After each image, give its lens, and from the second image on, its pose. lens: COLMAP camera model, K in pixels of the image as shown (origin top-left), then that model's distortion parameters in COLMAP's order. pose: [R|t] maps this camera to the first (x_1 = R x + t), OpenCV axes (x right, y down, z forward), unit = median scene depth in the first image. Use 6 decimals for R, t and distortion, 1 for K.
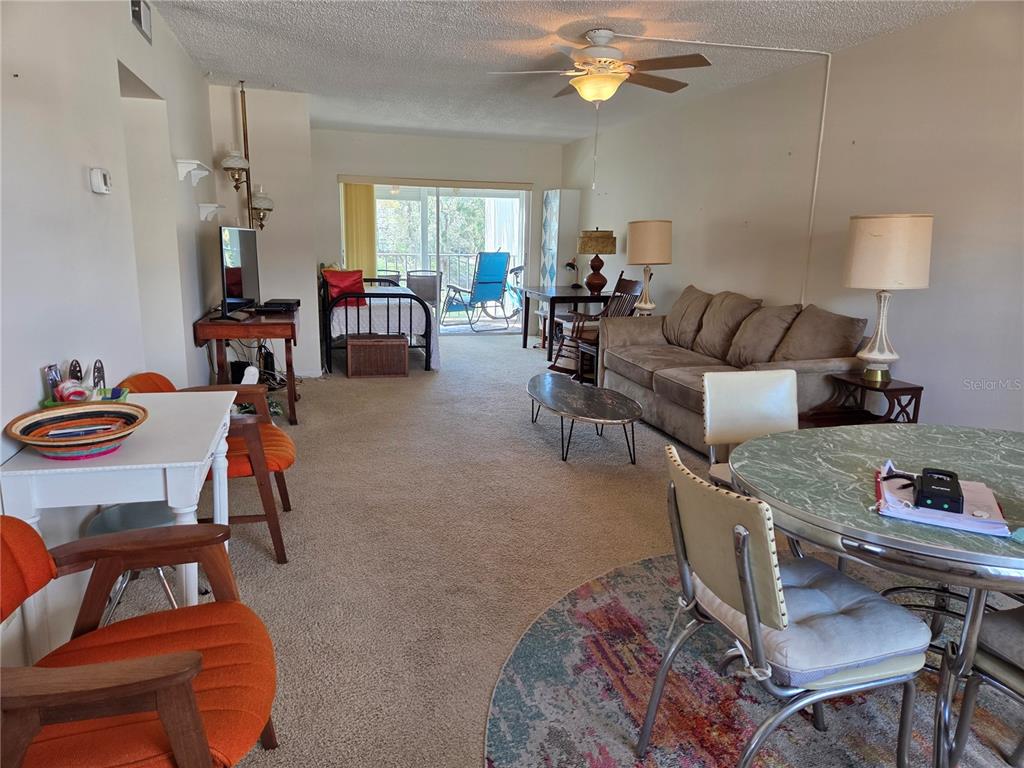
lens RADIAL K [[694.0, 0, 511.7], [0, 694.0, 381.7], [0, 0, 1]] dist [0.058941, -0.026029]
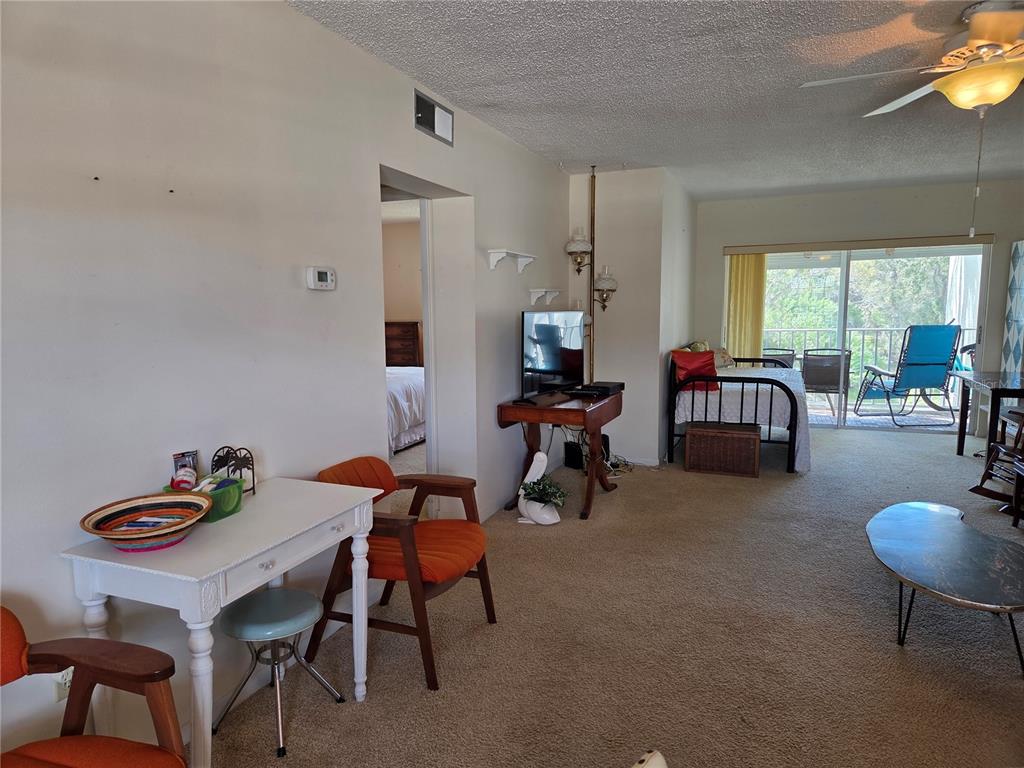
lens RADIAL K [[694.0, 0, 503.8], [0, 694.0, 391.3], [0, 0, 1]] dist [0.058941, -0.026029]
pose [[0.787714, 0.044700, -0.614418, 0.120256], [-0.099214, 0.993550, -0.054915, -0.033096], [0.608000, 0.104216, 0.787067, 0.142698]]
